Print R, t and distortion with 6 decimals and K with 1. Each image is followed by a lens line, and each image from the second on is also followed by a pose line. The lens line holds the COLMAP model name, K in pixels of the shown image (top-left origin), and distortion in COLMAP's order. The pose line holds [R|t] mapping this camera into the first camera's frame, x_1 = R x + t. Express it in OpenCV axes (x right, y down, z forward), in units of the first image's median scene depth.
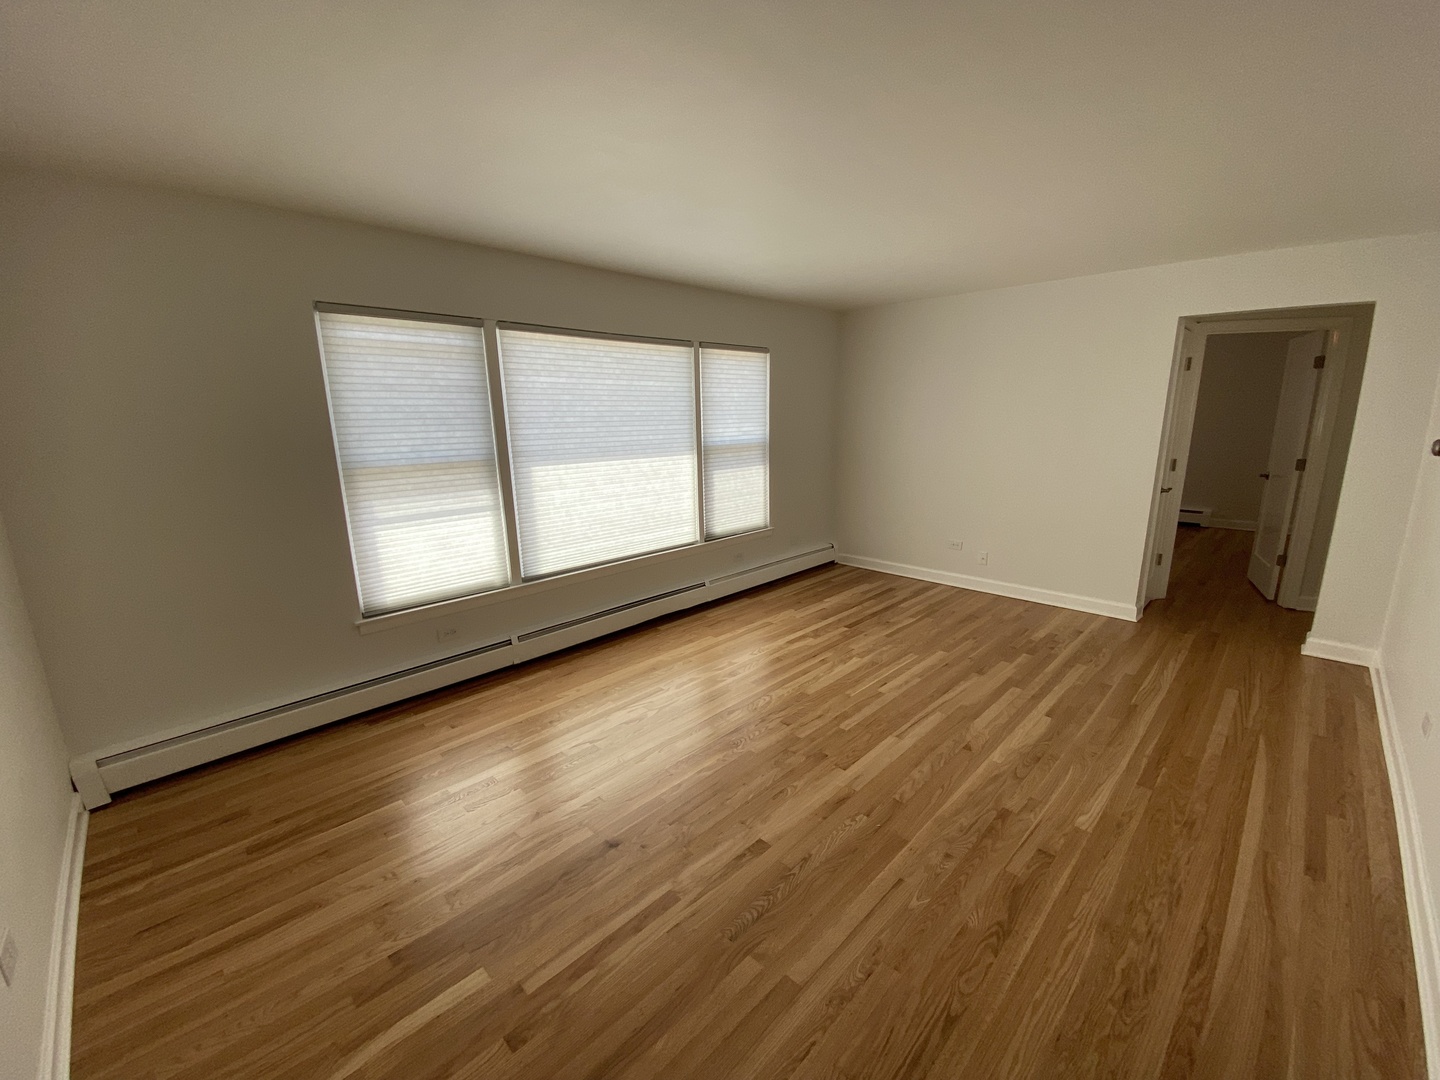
lens RADIAL K [[586.8, 0, 713.9], [0, 586.8, 550.1], [0, 0, 1]] dist [0.025067, -0.021594]
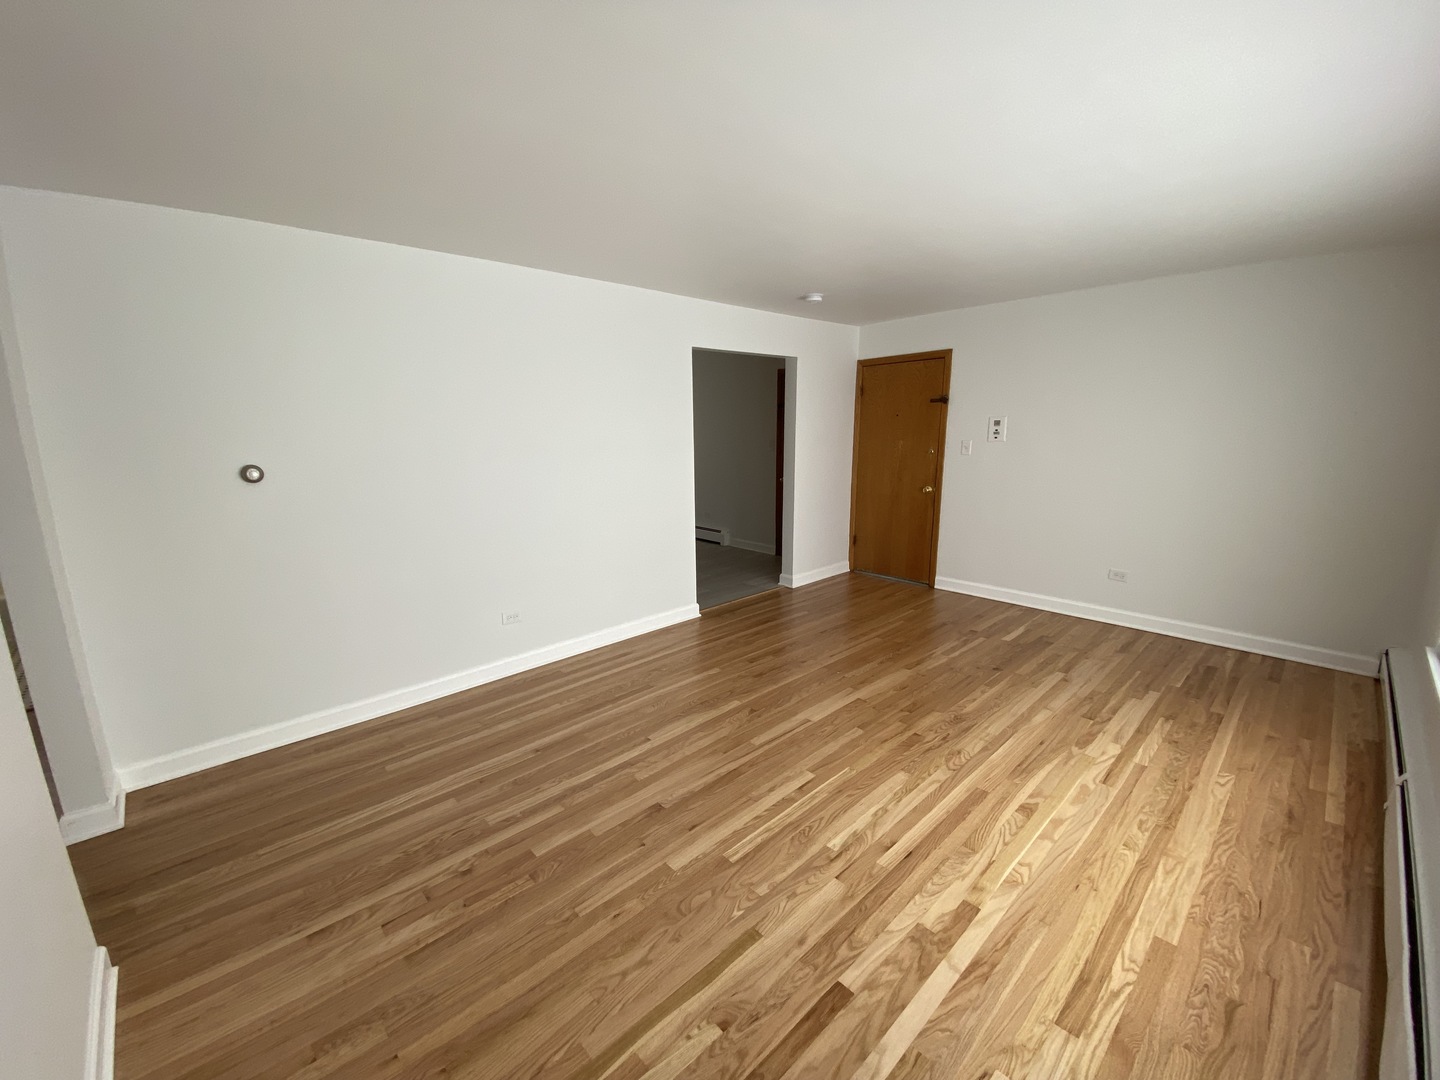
lens RADIAL K [[586.8, 0, 713.9], [0, 586.8, 550.1], [0, 0, 1]] dist [0.025067, -0.021594]
pose [[-0.998958, 0.021732, 0.040135, 0.380000], [0.036696, 0.905317, 0.423149, -0.377592], [-0.027139, 0.424181, -0.905171, 1.611528]]
